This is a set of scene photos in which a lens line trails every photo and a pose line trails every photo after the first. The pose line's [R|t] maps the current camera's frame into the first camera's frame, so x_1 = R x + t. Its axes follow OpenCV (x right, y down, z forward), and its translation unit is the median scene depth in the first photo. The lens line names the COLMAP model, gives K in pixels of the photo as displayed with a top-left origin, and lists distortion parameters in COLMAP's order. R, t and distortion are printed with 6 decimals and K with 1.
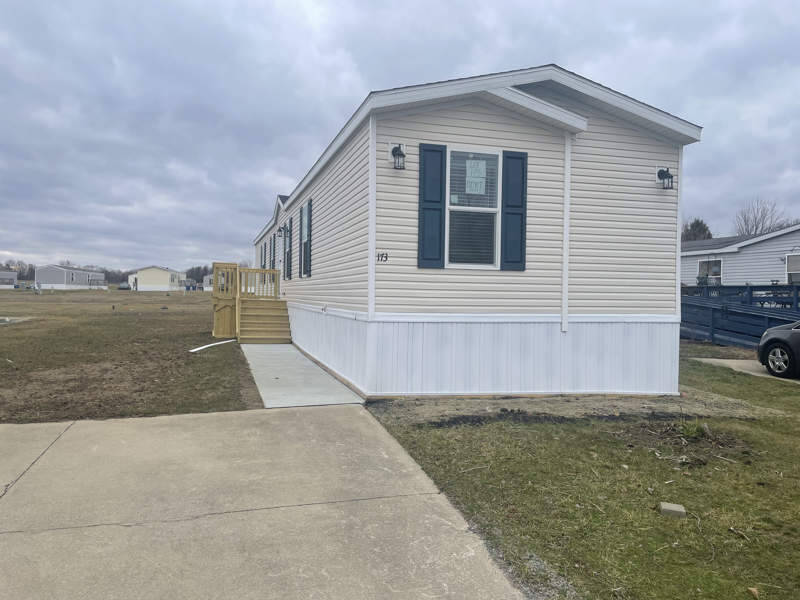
lens RADIAL K [[561.5, 0, 395.9], [0, 561.5, 300.3], [0, 0, 1]] dist [0.037912, -0.000853]
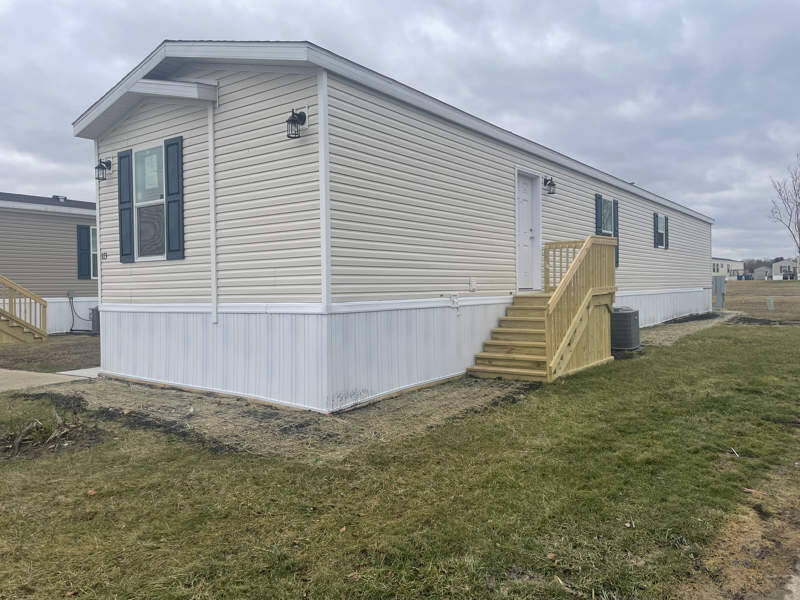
lens RADIAL K [[616.1, 0, 399.5], [0, 616.1, 298.8], [0, 0, 1]] dist [0.043316, -0.032392]
pose [[0.611872, -0.008442, -0.790912, 1.302632], [0.019410, 0.999802, 0.004345, 0.018814], [0.790718, -0.018010, 0.611915, 0.644413]]
